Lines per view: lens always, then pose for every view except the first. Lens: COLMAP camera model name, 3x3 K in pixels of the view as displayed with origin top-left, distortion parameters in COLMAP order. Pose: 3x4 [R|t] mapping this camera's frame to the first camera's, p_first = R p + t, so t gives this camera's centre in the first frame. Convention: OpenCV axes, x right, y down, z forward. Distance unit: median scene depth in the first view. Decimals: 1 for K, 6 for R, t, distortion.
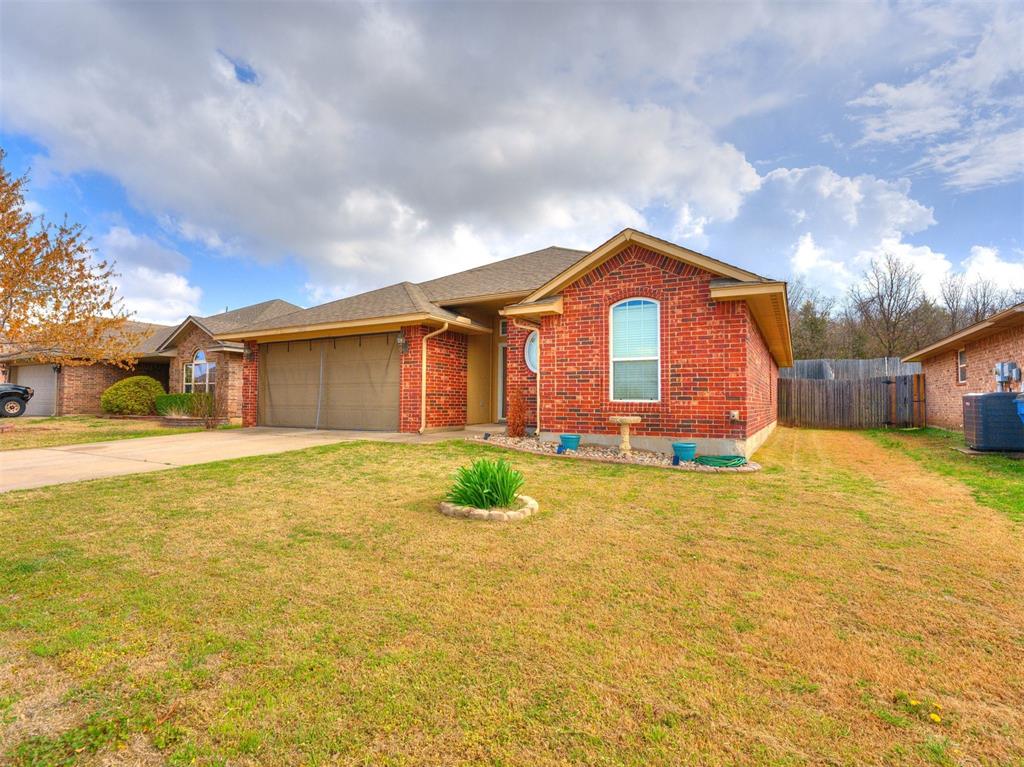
lens RADIAL K [[504.3, 0, 516.4], [0, 504.3, 381.3], [0, 0, 1]] dist [-0.003885, -0.000206]
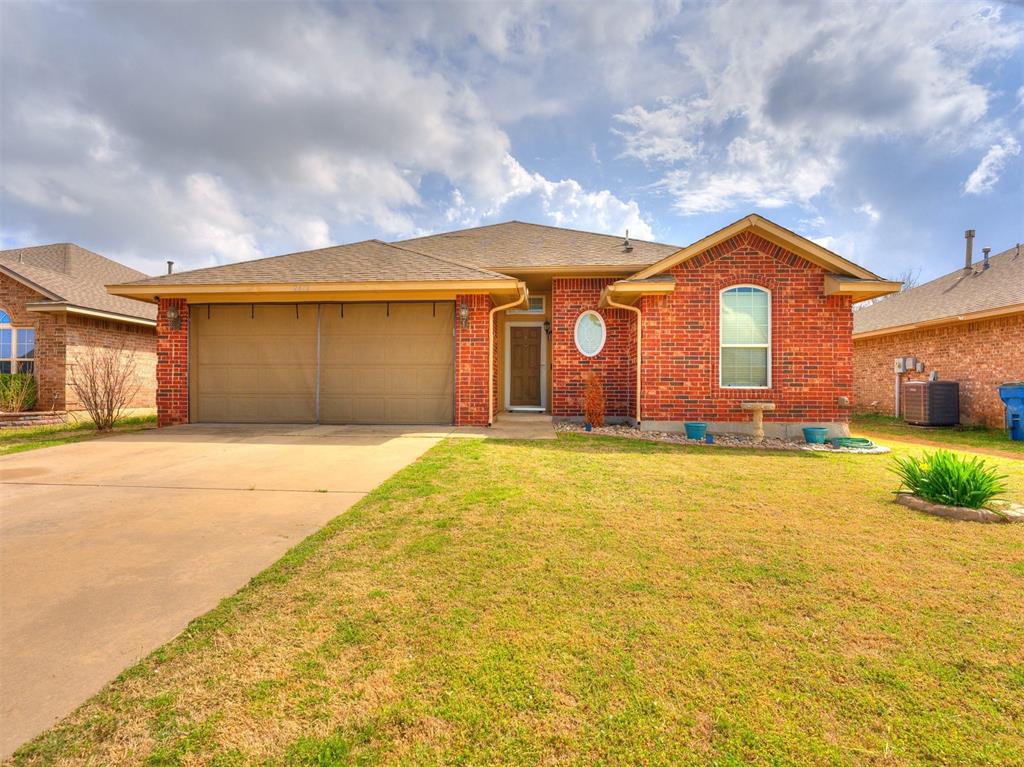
lens RADIAL K [[510.1, 0, 512.0], [0, 510.1, 383.5], [0, 0, 1]] dist [-0.011490, -0.001067]
pose [[0.906875, 0.002955, 0.421389, -0.595899], [-0.017364, 0.999388, 0.030359, 0.007971], [-0.421042, -0.034849, 0.906372, 0.266102]]
